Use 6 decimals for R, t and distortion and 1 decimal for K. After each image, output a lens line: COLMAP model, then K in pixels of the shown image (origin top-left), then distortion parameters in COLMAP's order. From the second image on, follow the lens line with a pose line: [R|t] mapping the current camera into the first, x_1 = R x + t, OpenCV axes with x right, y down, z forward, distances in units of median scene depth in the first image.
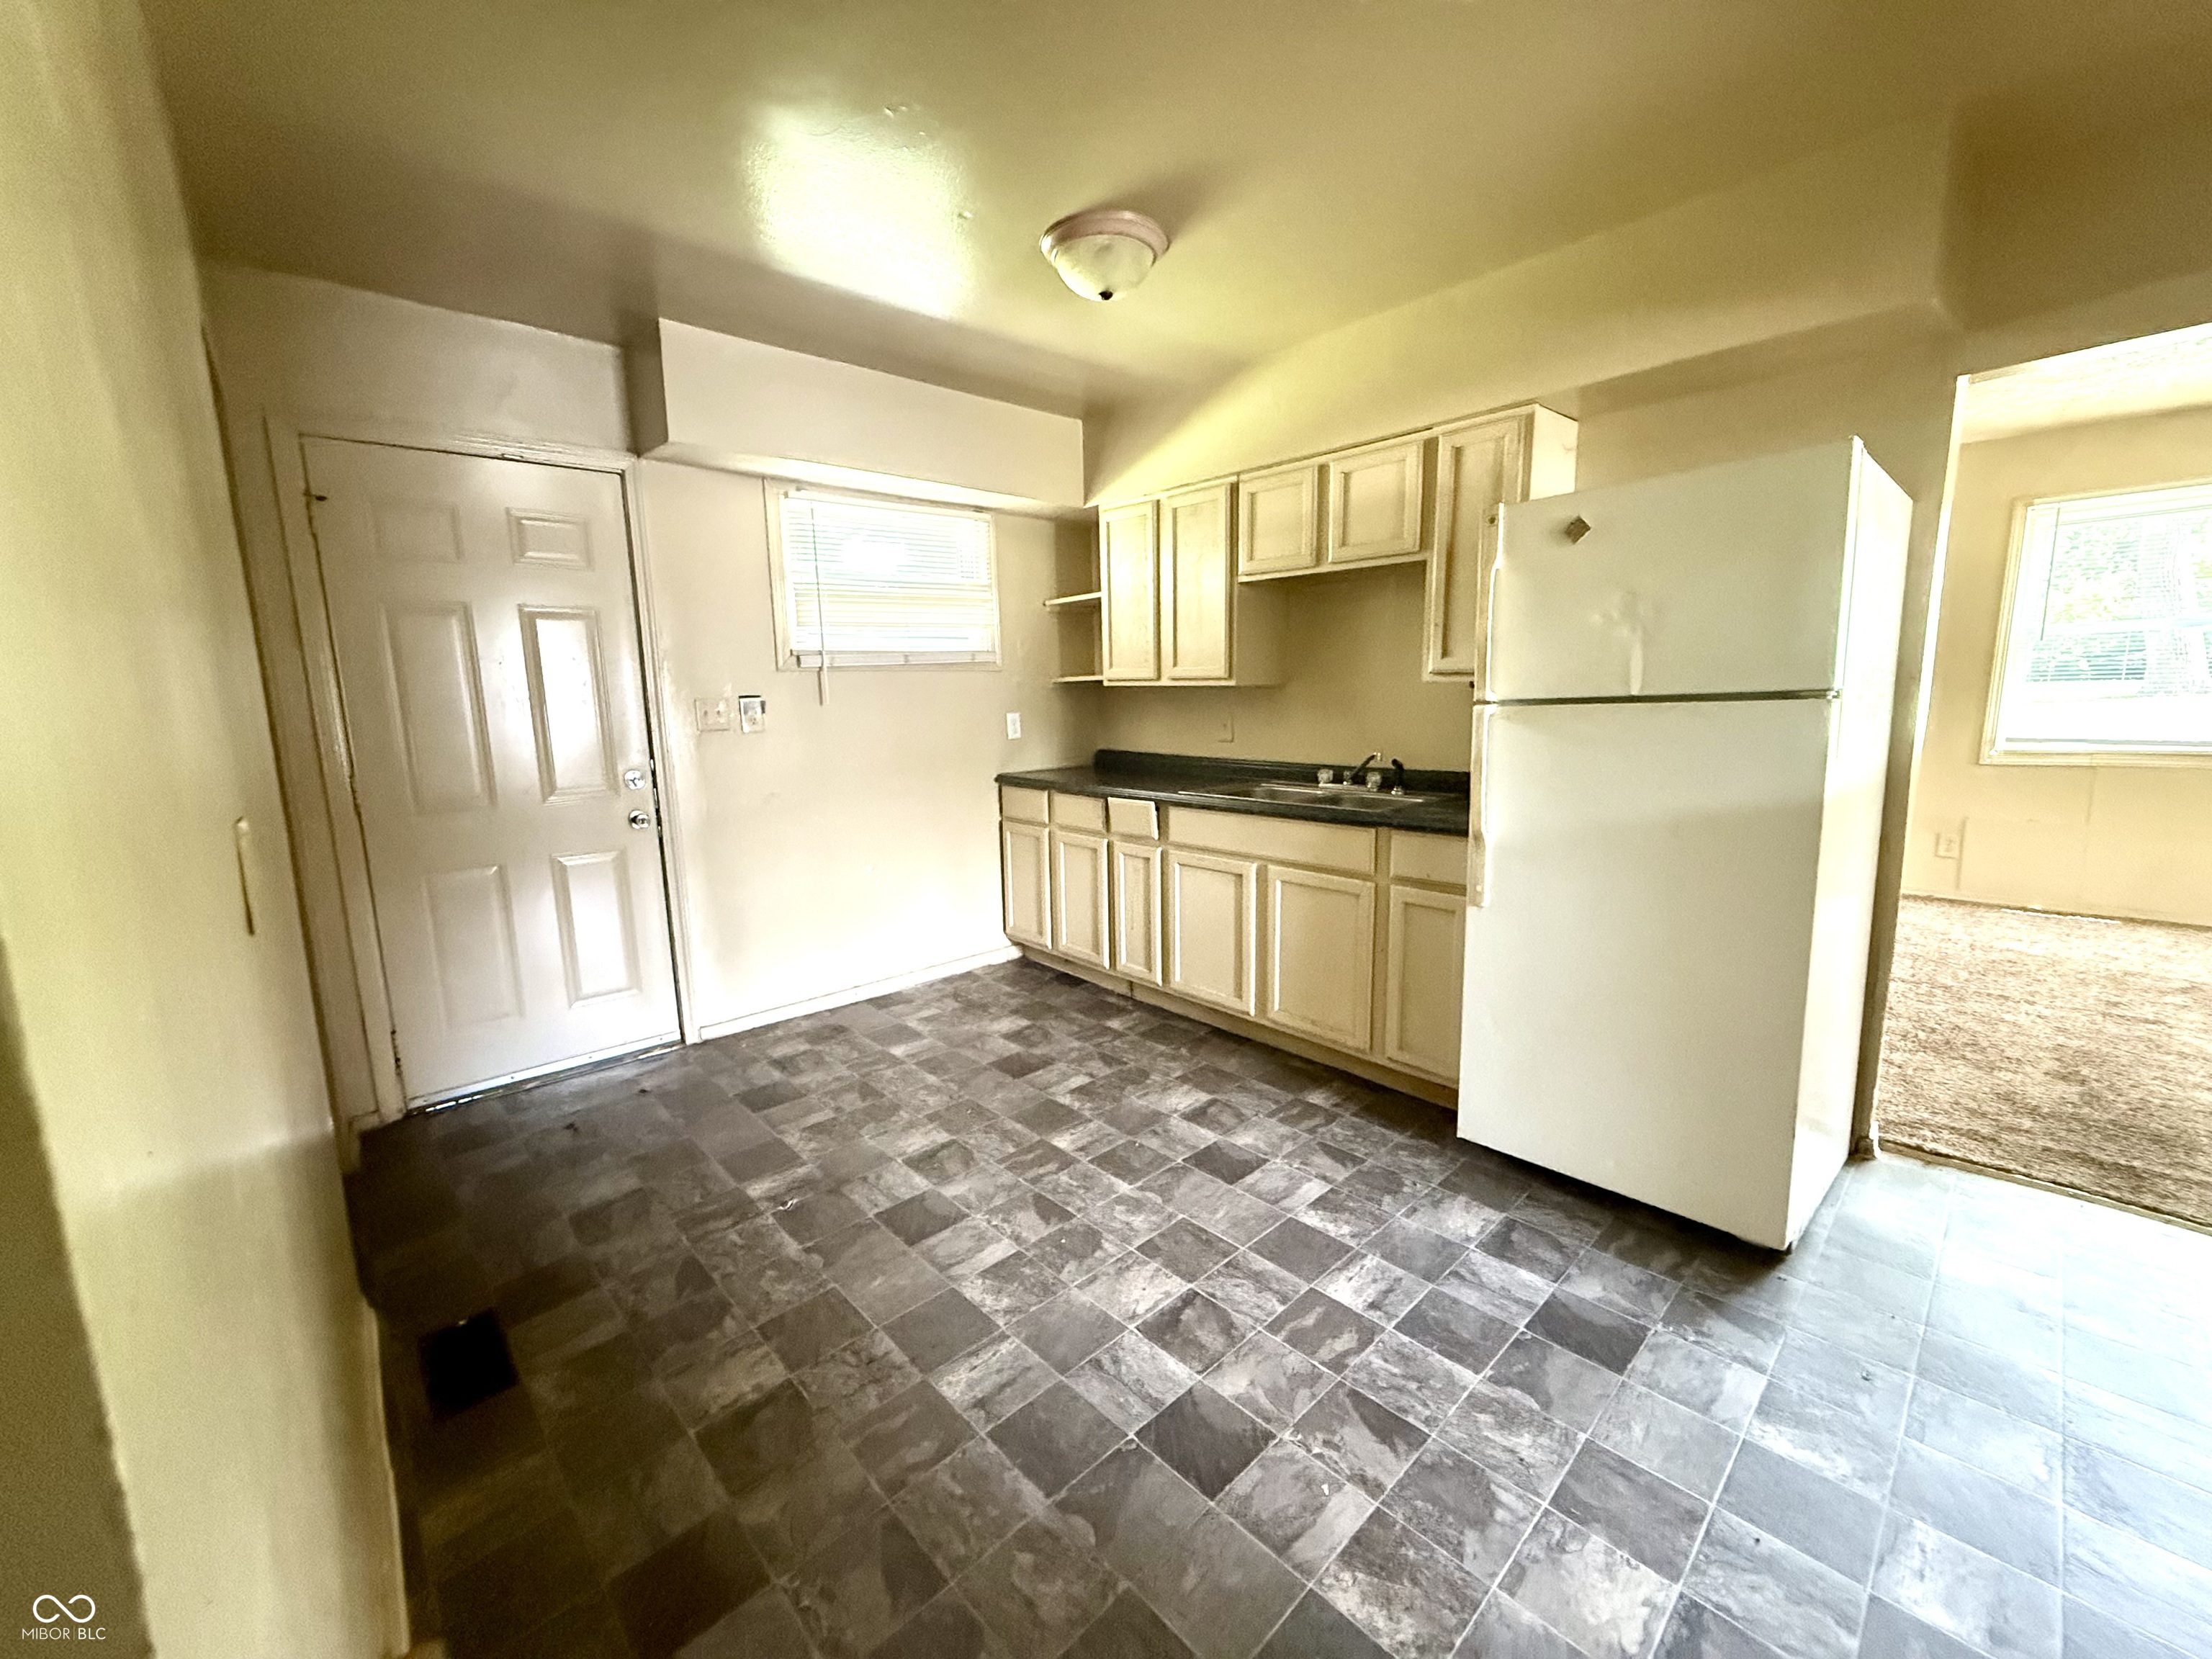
lens RADIAL K [[883.2, 0, 1101.0], [0, 883.2, 830.4], [0, 0, 1]] dist [0.000451, 0.000174]
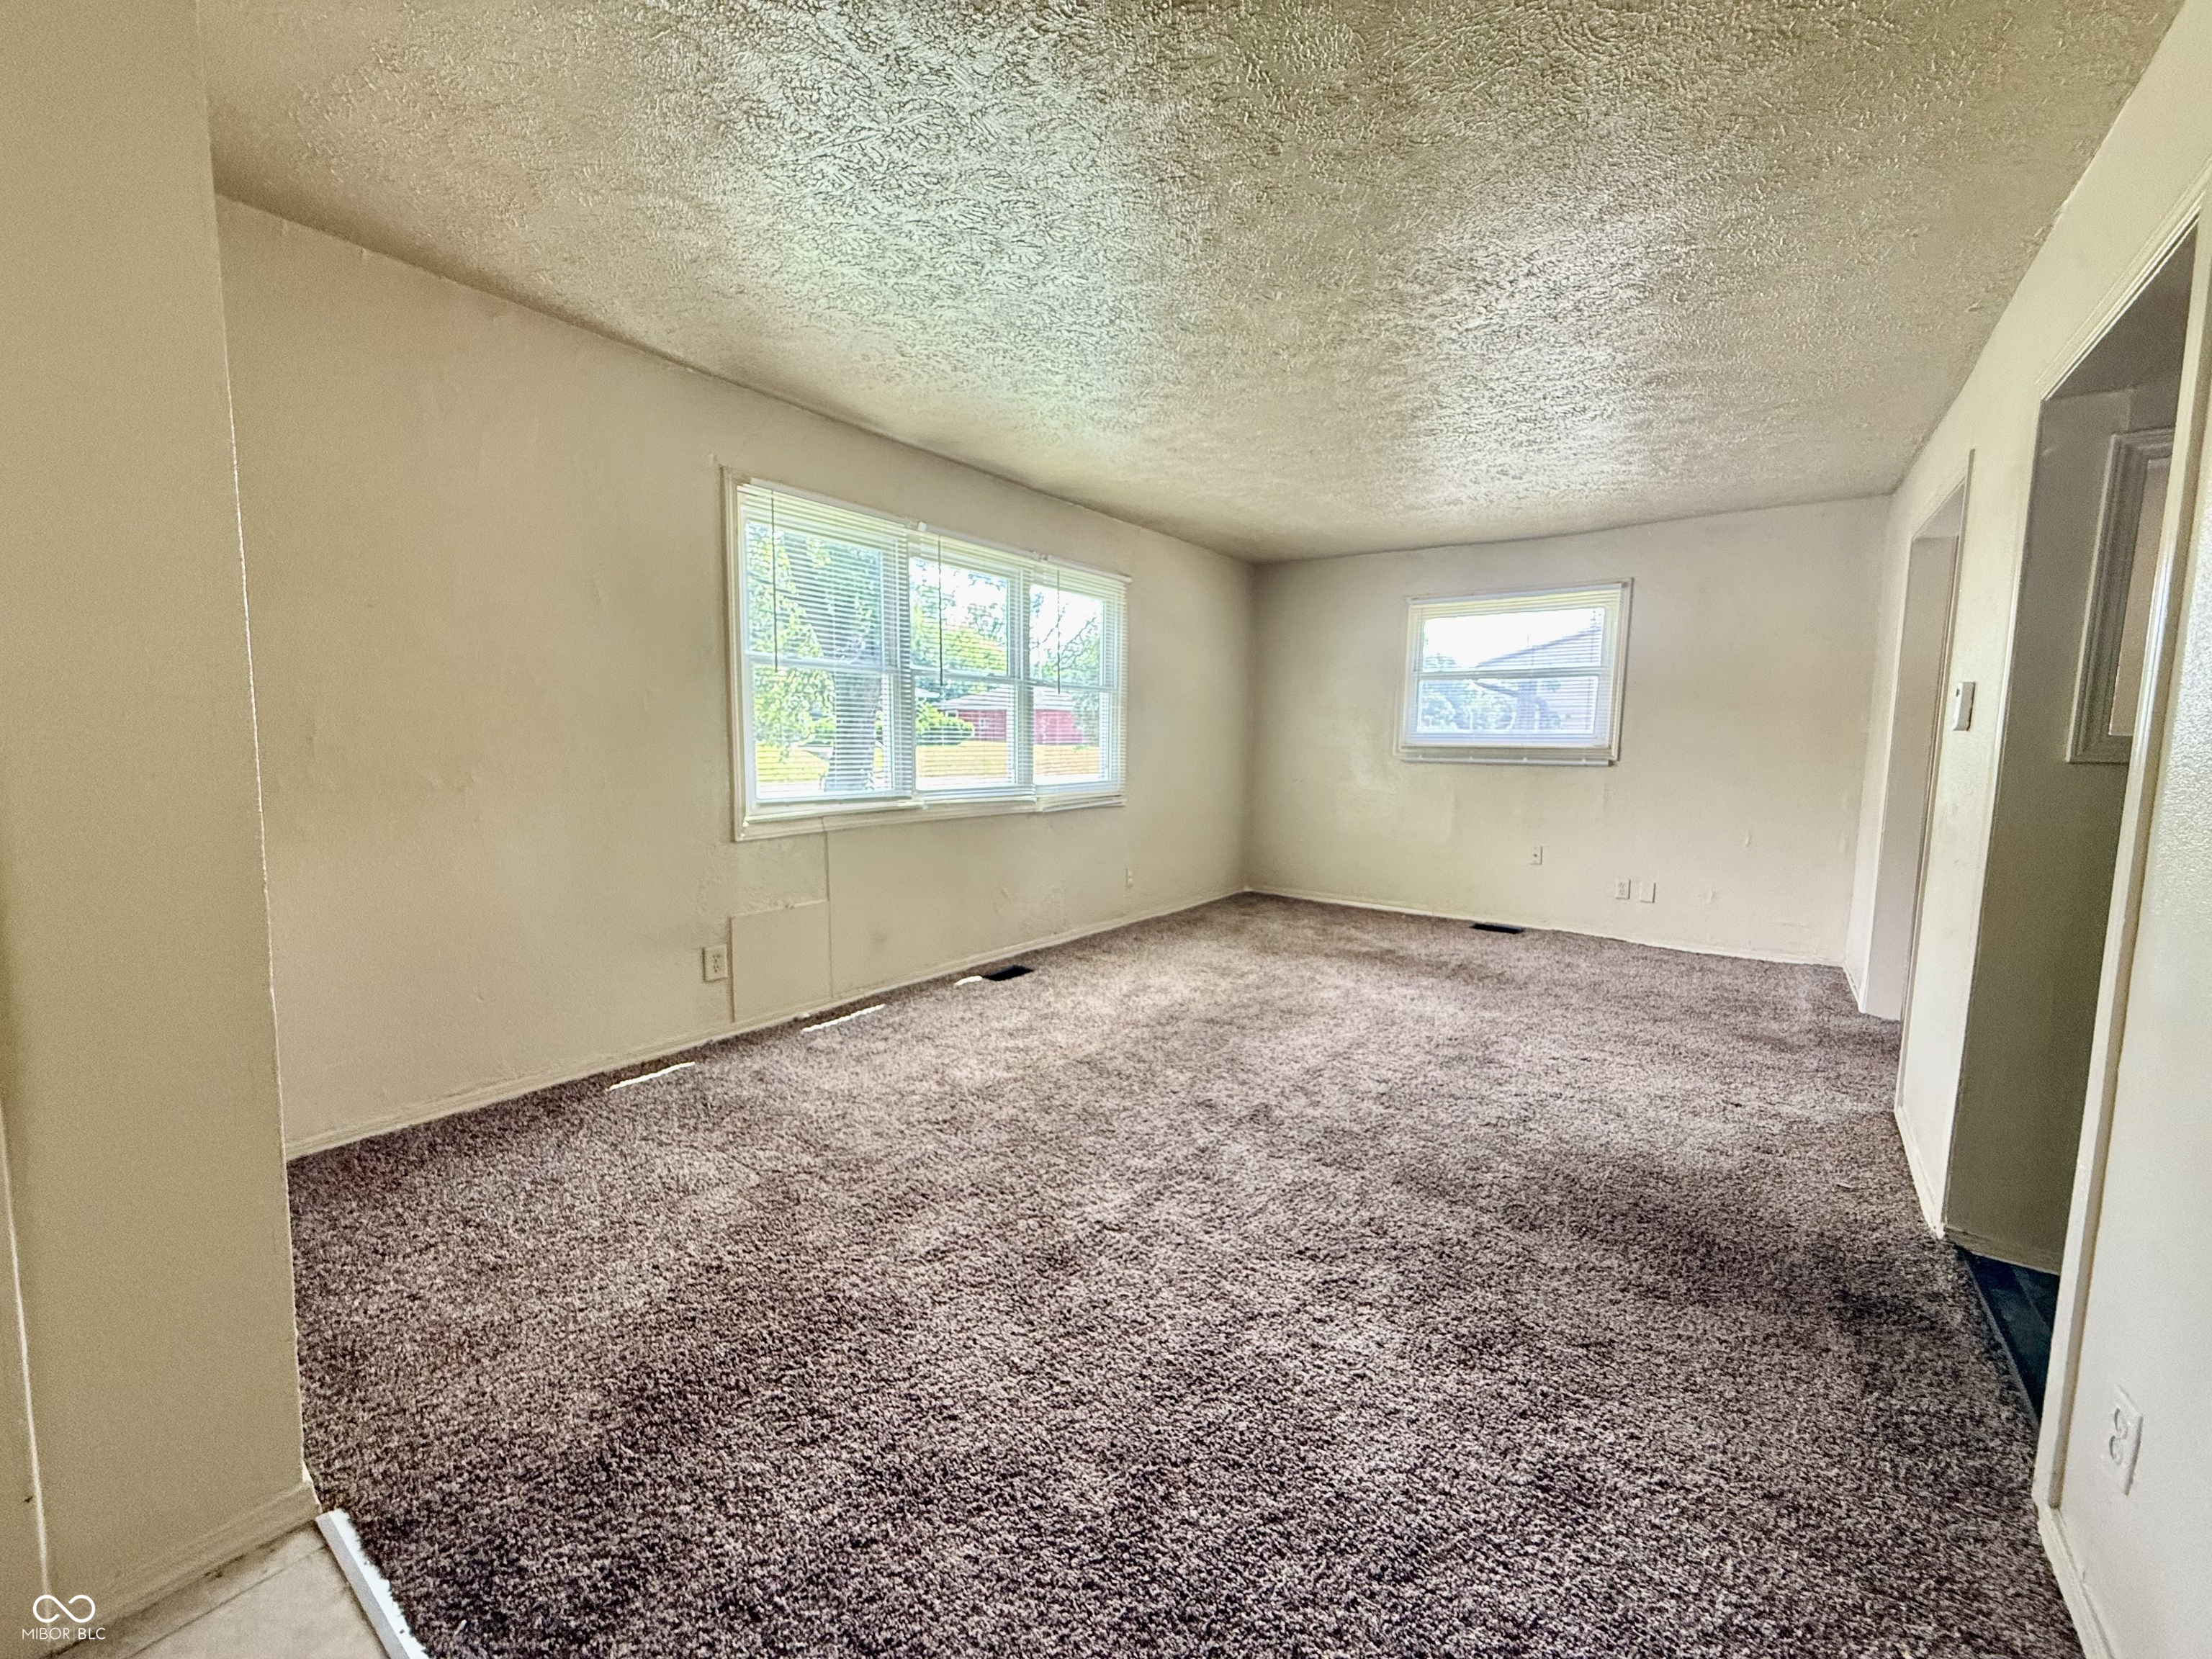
lens RADIAL K [[887.9, 0, 1106.0], [0, 887.9, 829.5], [0, 0, 1]] dist [0.010776, 0.000116]
pose [[-0.215920, -0.081056, 0.973041, 0.357467], [0.135805, 0.984369, 0.112136, -0.182120], [-0.966921, 0.156356, -0.201537, 1.261530]]
